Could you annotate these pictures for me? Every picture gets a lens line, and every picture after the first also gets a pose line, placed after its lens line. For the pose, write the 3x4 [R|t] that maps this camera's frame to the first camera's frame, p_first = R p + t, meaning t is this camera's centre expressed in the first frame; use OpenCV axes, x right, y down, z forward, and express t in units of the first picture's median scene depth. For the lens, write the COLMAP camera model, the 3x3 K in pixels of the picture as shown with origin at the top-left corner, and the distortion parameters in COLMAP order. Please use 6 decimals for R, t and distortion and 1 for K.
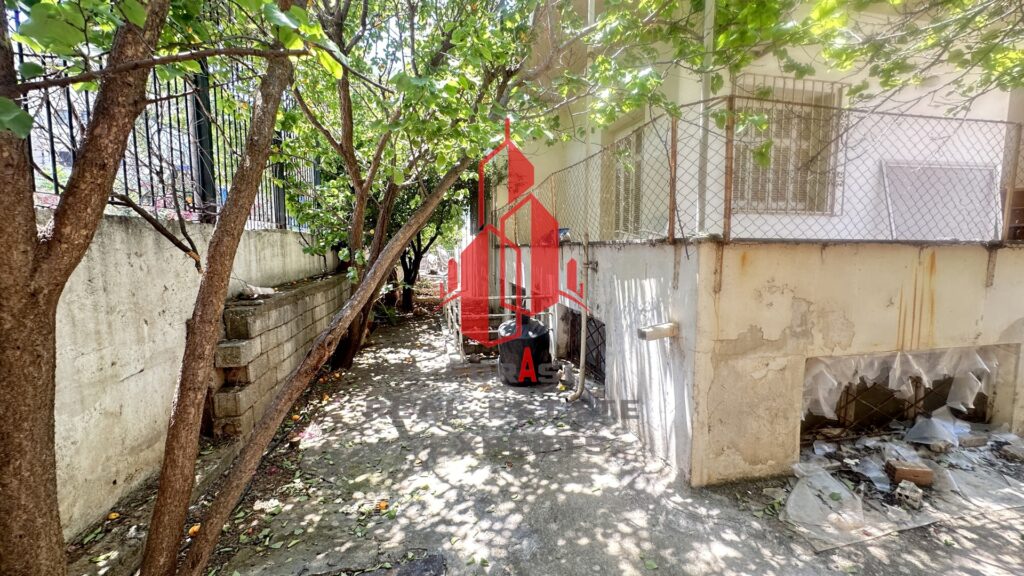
lens RADIAL K [[415.5, 0, 511.4], [0, 415.5, 285.1], [0, 0, 1]] dist [-0.006514, 0.001604]
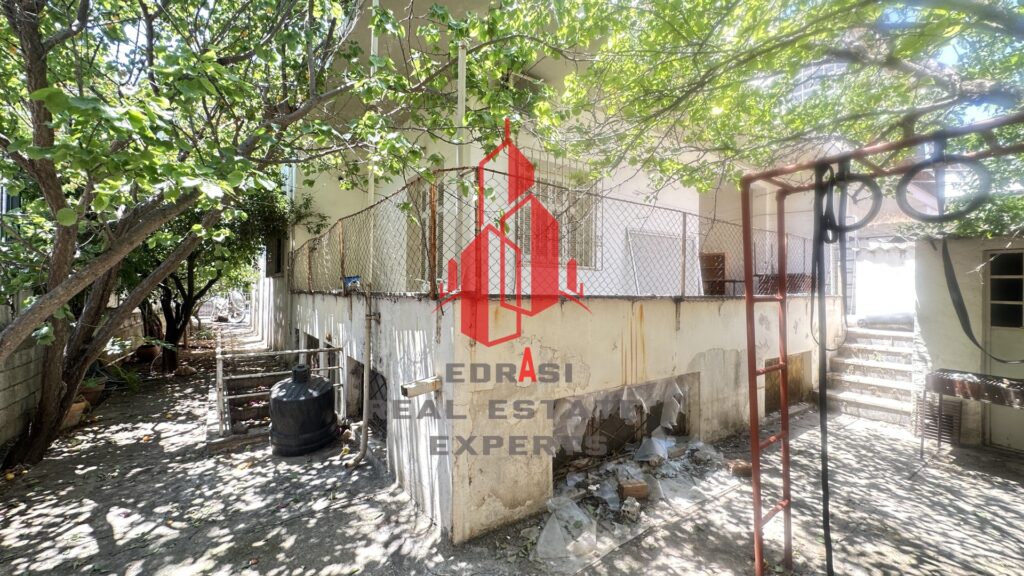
lens RADIAL K [[415.5, 0, 514.4], [0, 415.5, 289.1], [0, 0, 1]] dist [-0.006514, 0.001604]
pose [[0.916945, 0.011425, 0.398851, 0.124301], [0.025789, 0.995803, -0.087815, -0.021719], [-0.398180, 0.090807, 0.912801, -0.019654]]
